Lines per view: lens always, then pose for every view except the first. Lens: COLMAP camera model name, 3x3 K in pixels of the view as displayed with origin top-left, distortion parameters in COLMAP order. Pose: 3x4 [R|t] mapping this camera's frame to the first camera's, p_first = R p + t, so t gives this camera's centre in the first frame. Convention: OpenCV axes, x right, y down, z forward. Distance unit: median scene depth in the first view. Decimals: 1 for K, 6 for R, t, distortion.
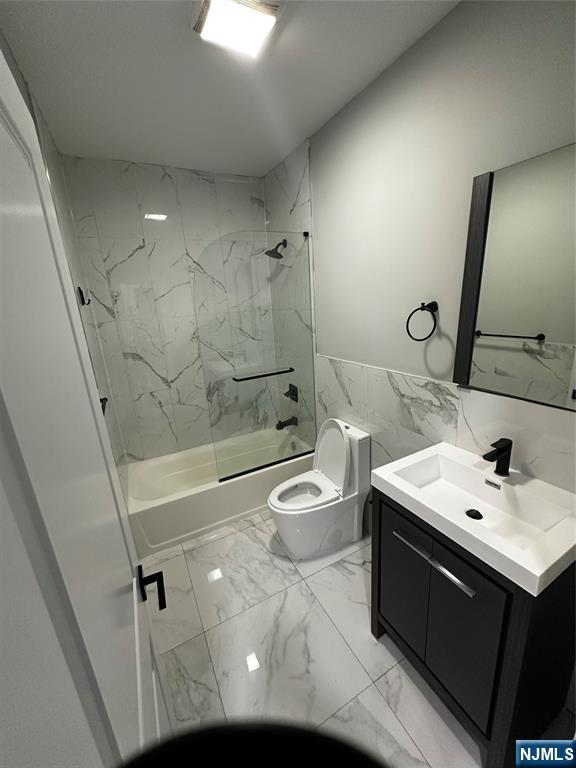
lens RADIAL K [[309.3, 0, 288.0], [0, 309.3, 384.0], [0, 0, 1]] dist [-0.003285, -0.000337]
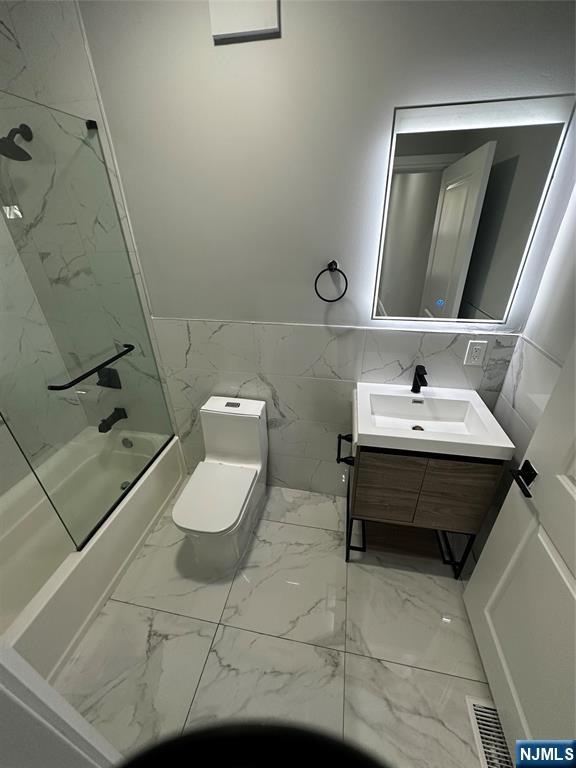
lens RADIAL K [[309.3, 0, 288.0], [0, 309.3, 384.0], [0, 0, 1]] dist [-0.003285, -0.000337]
pose [[0.647907, -0.322053, 0.690289, -0.238054], [0.184025, 0.945560, 0.268423, -0.080631], [-0.739156, -0.046883, 0.671900, 0.242434]]
